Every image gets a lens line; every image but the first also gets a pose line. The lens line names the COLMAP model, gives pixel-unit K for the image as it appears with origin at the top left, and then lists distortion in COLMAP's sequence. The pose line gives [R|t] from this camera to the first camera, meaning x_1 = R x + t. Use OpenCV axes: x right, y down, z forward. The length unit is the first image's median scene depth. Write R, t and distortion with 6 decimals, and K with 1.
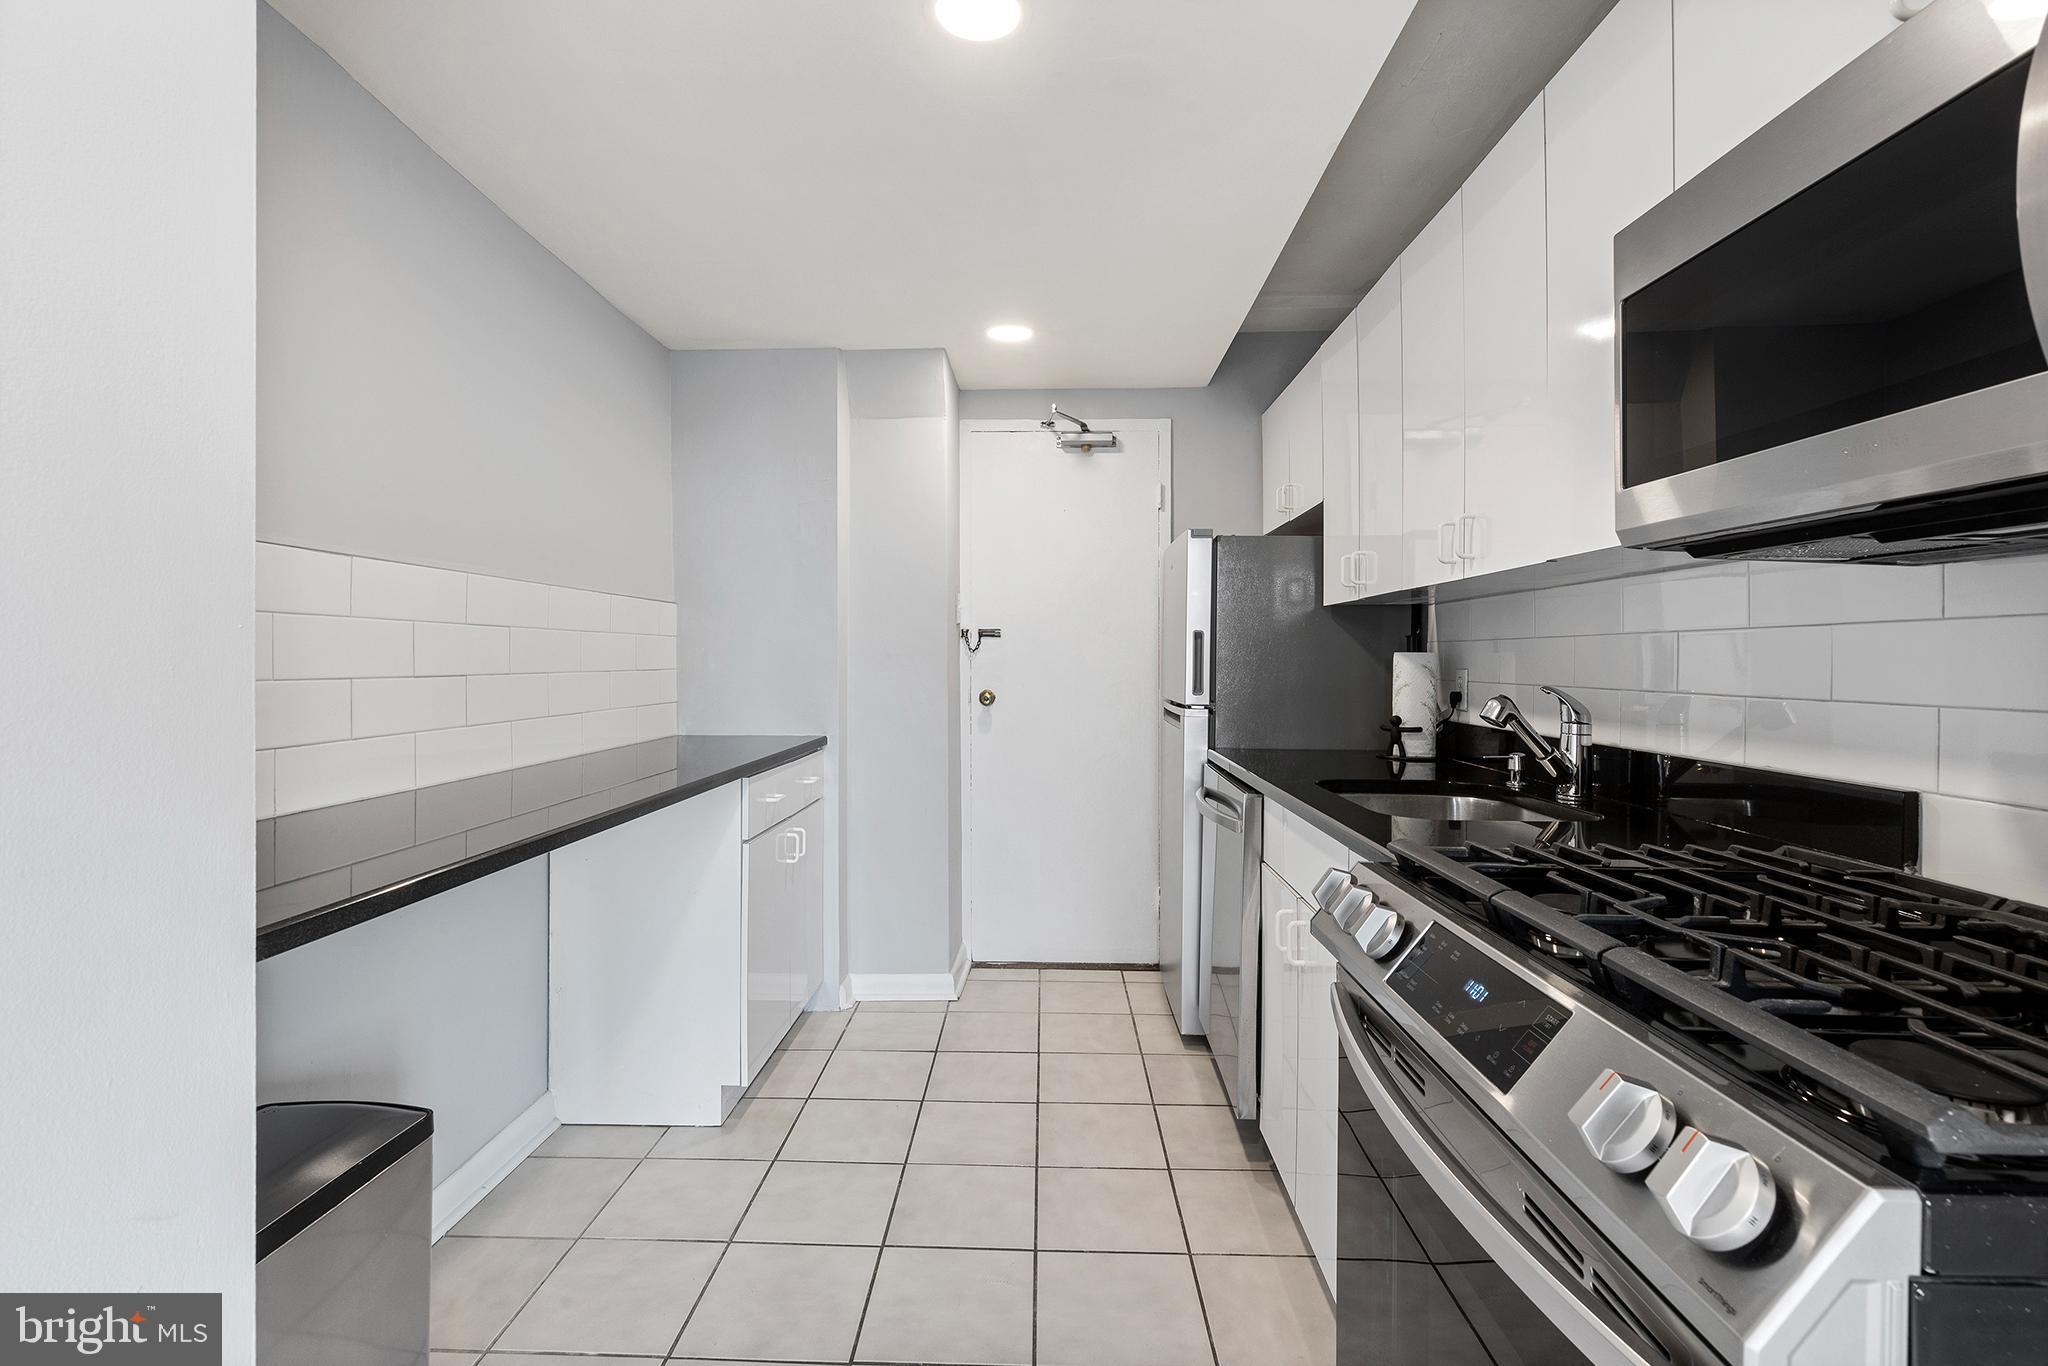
lens RADIAL K [[936.8, 0, 1024.0], [0, 936.8, 683.0], [0, 0, 1]] dist [-0.001964, -0.000285]
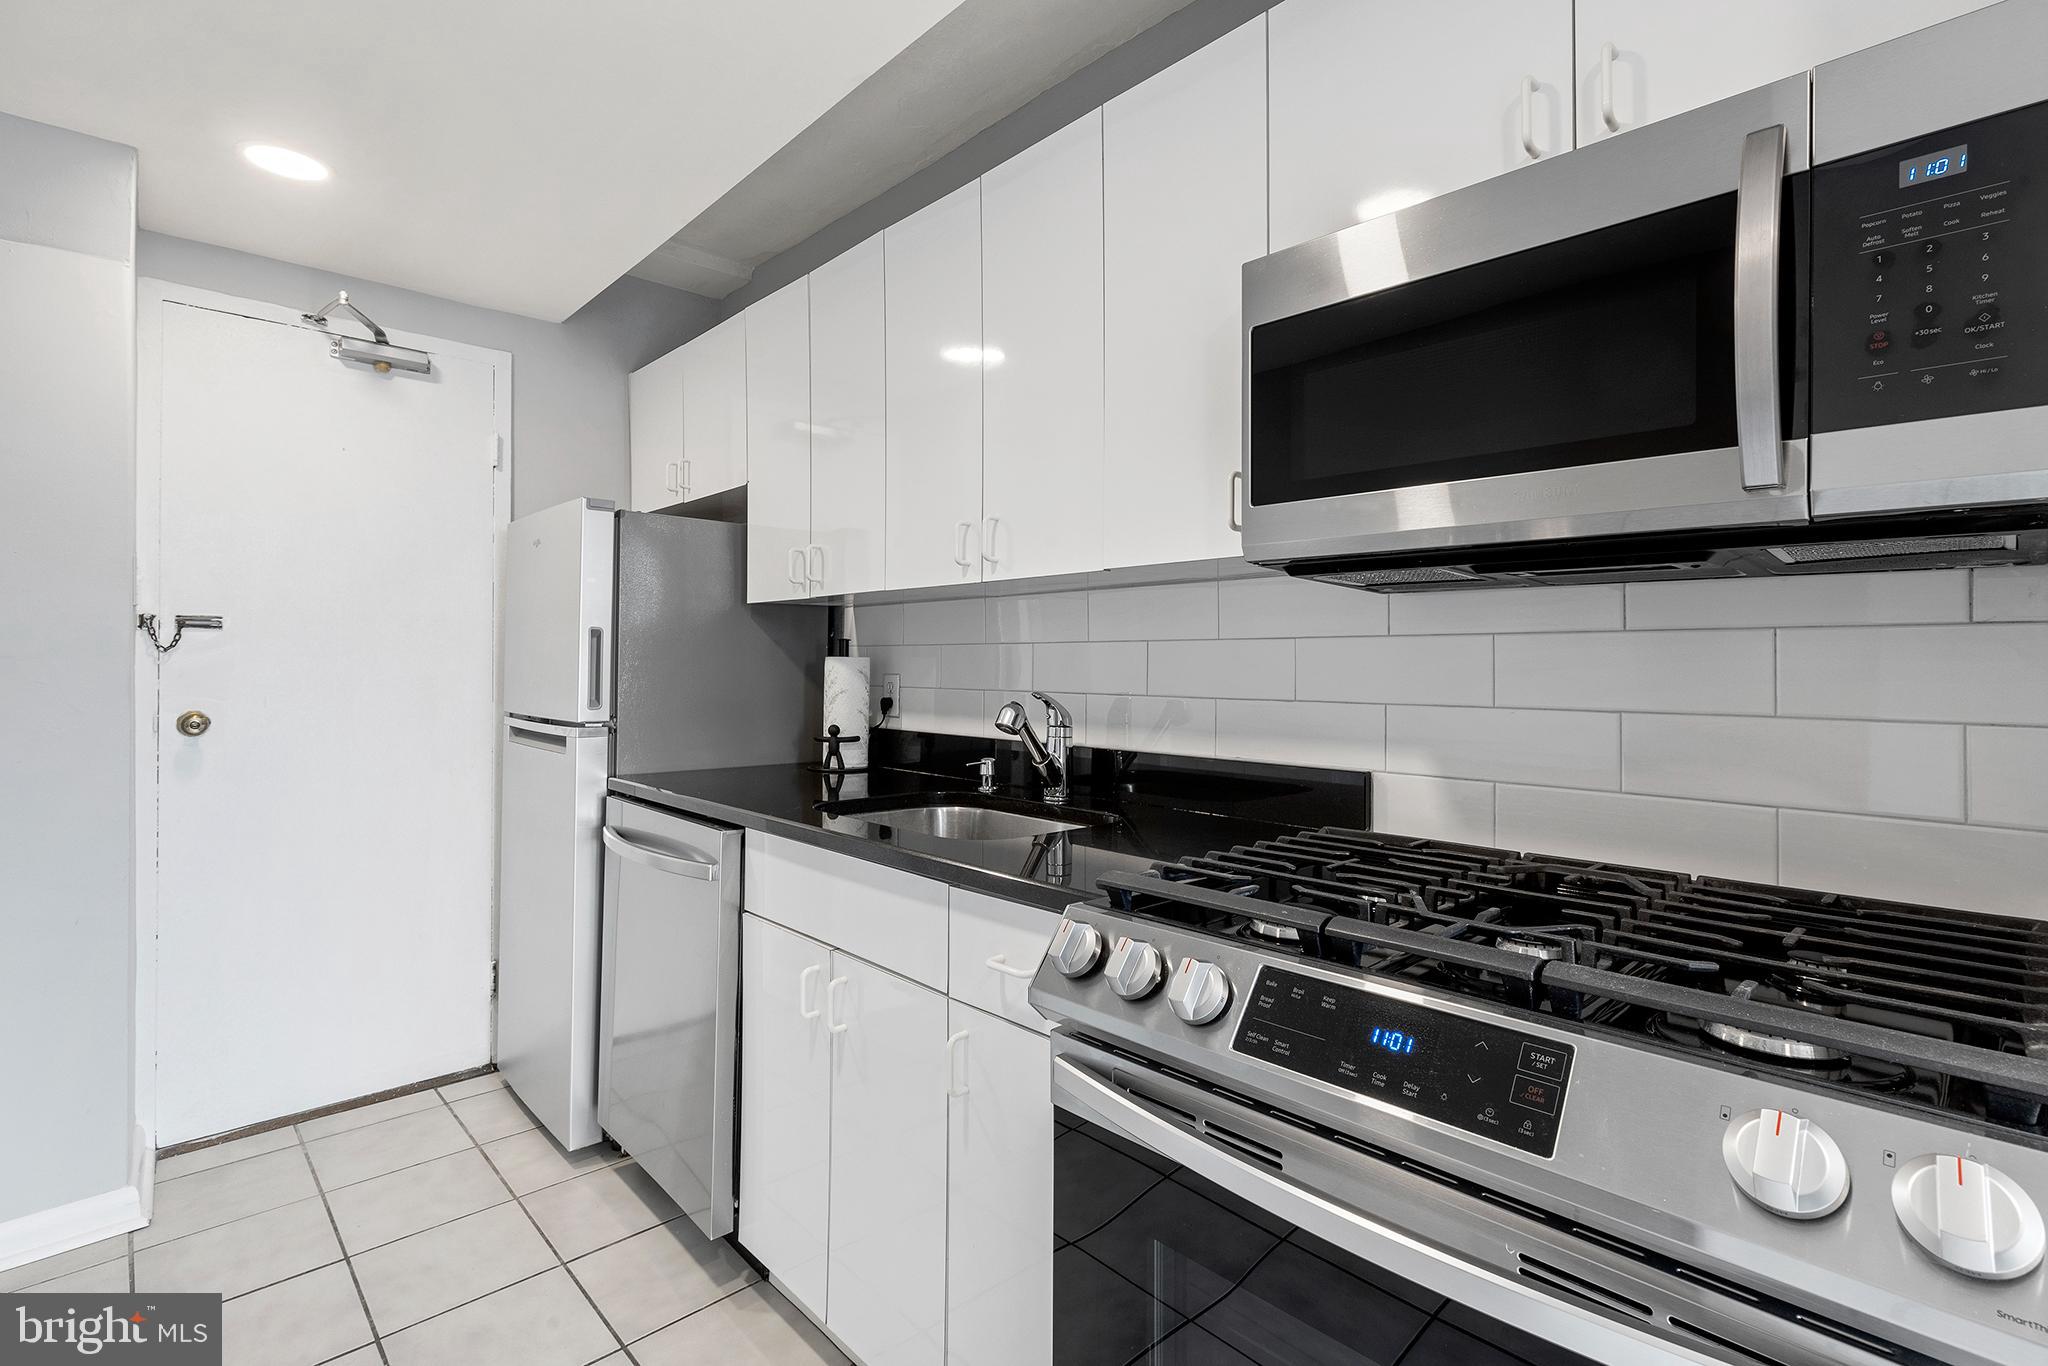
lens RADIAL K [[951.0, 0, 983.8], [0, 951.0, 664.7], [0, 0, 1]] dist [0.002926, -0.000218]
pose [[0.708266, -0.001091, 0.705944, -0.151553], [0.015550, 0.999780, -0.014056, -0.008703], [-0.705774, 0.020933, 0.708128, 0.211043]]
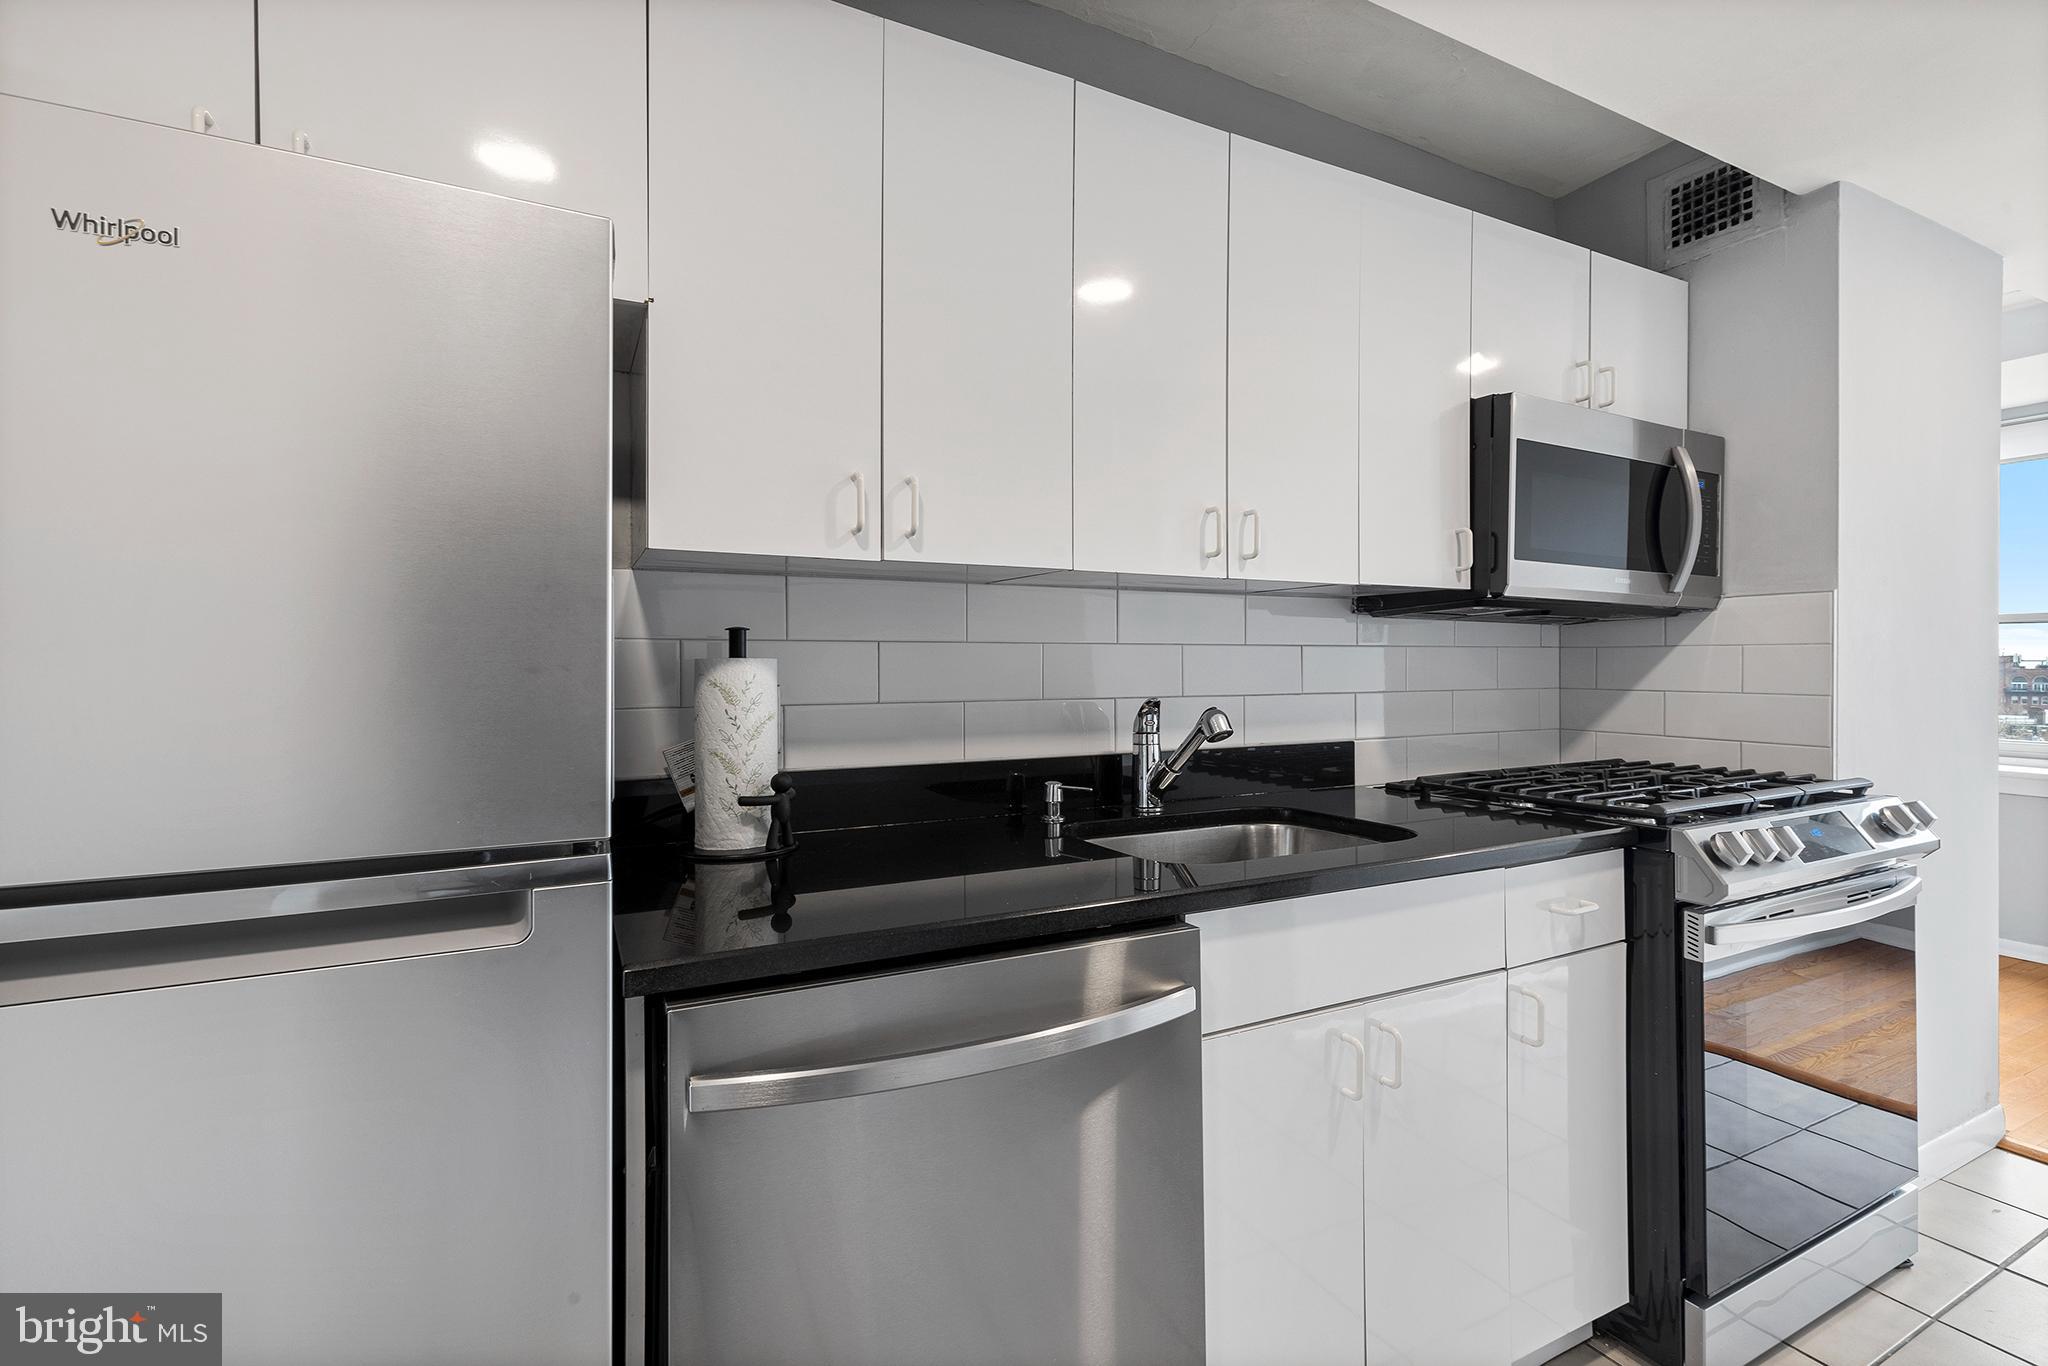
lens RADIAL K [[923.0, 0, 1022.4], [0, 923.0, 665.4], [0, 0, 1]] dist [-0.000124, 0.000229]
pose [[-0.479775, -0.000044, 0.877392, -0.143472], [0.024302, 0.999616, 0.013339, -0.031854], [-0.877055, 0.027722, -0.479589, 1.123604]]
